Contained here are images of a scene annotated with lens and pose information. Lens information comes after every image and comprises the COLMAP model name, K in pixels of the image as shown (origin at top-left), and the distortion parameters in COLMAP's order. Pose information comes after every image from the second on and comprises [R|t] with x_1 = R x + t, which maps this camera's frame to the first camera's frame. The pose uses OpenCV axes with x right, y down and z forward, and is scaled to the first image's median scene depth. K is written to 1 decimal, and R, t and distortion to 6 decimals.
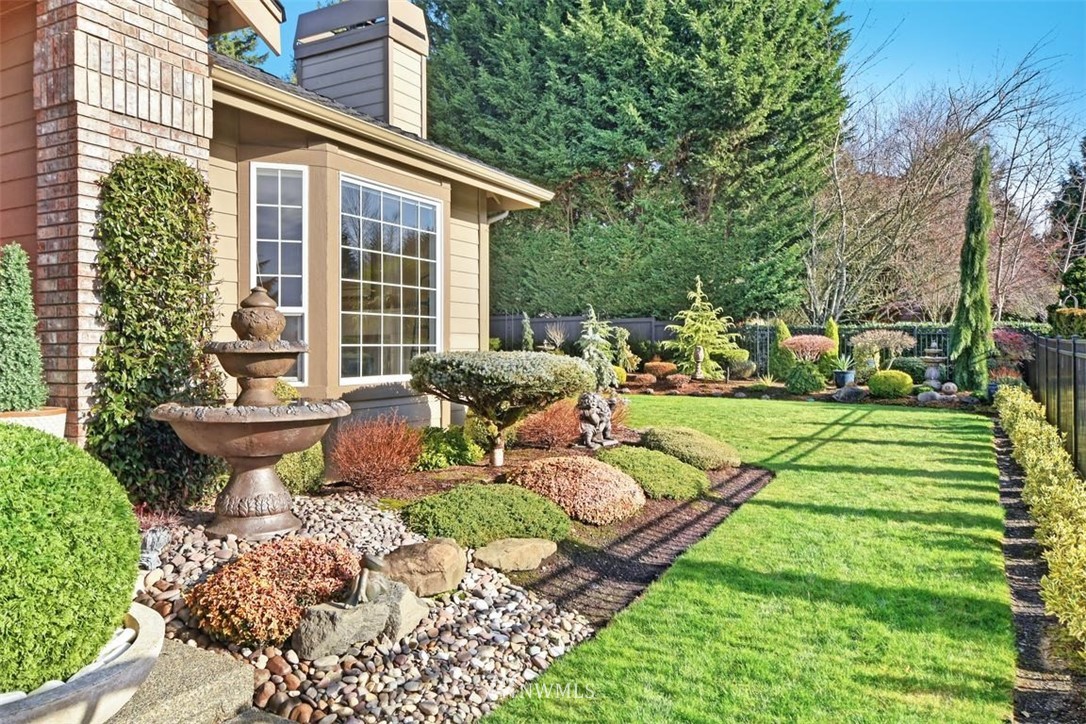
lens RADIAL K [[767.8, 0, 509.1], [0, 767.8, 358.9], [0, 0, 1]] dist [0.006694, 0.000281]
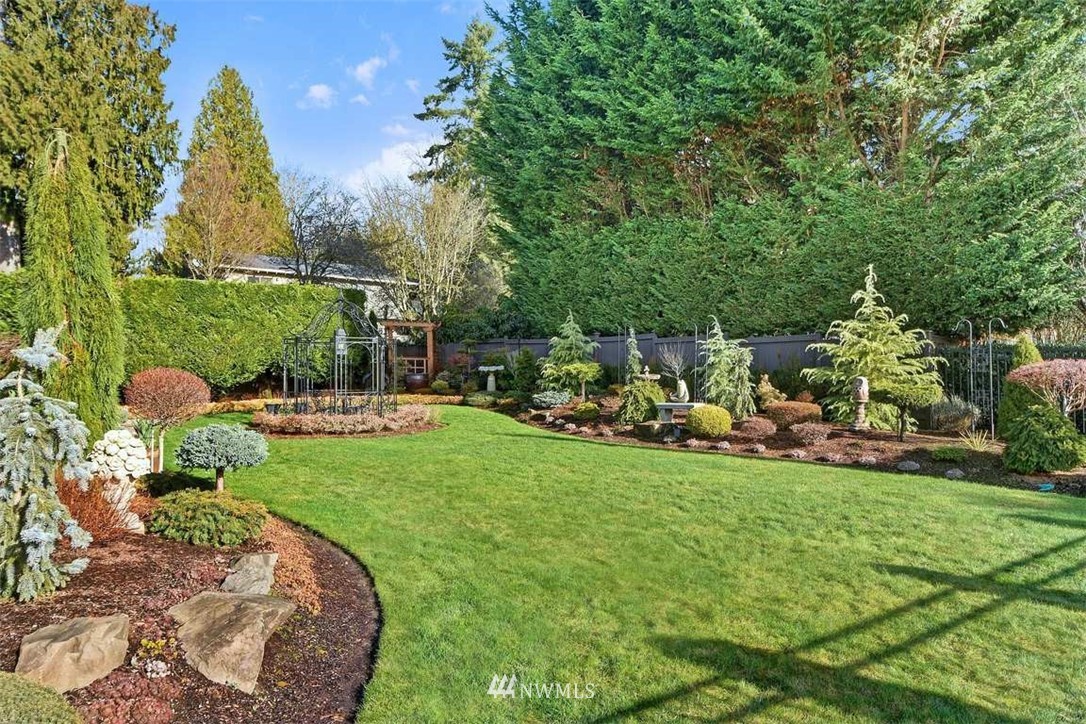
lens RADIAL K [[720.0, 0, 538.7], [0, 720.0, 351.0], [0, 0, 1]] dist [0.014802, -0.002044]
pose [[0.929865, -0.000932, -0.367899, 0.212545], [-0.017510, 0.998751, -0.046787, -0.005862], [0.367483, 0.049947, 0.928688, 0.358552]]
